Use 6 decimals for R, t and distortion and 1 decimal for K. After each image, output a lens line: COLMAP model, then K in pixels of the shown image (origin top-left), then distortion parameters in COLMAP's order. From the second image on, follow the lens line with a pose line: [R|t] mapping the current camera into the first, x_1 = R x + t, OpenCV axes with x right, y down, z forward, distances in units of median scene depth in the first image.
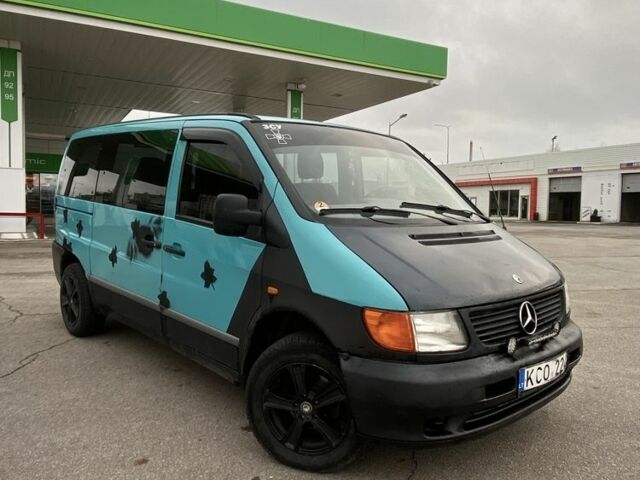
lens RADIAL K [[560.4, 0, 320.4], [0, 560.4, 239.1], [0, 0, 1]] dist [0.048508, -0.022659]
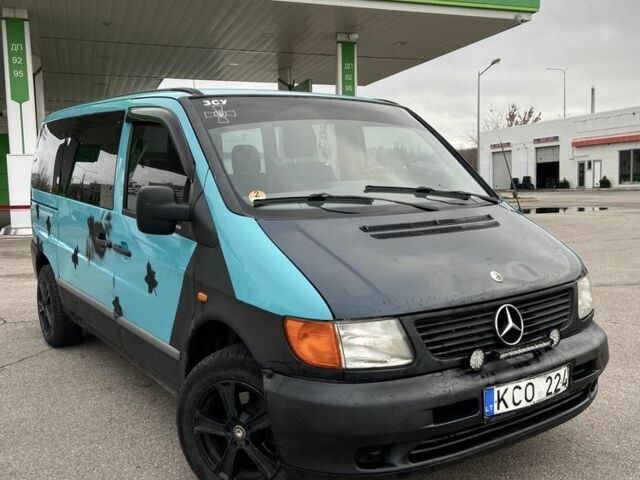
lens RADIAL K [[681.7, 0, 320.1], [0, 681.7, 241.1], [0, 0, 1]] dist [0.069692, 0.000000]
pose [[0.988062, -0.029724, -0.151160, 0.223708], [0.034306, 0.999025, 0.027793, -0.014480], [0.150186, -0.032647, 0.988119, -0.005592]]
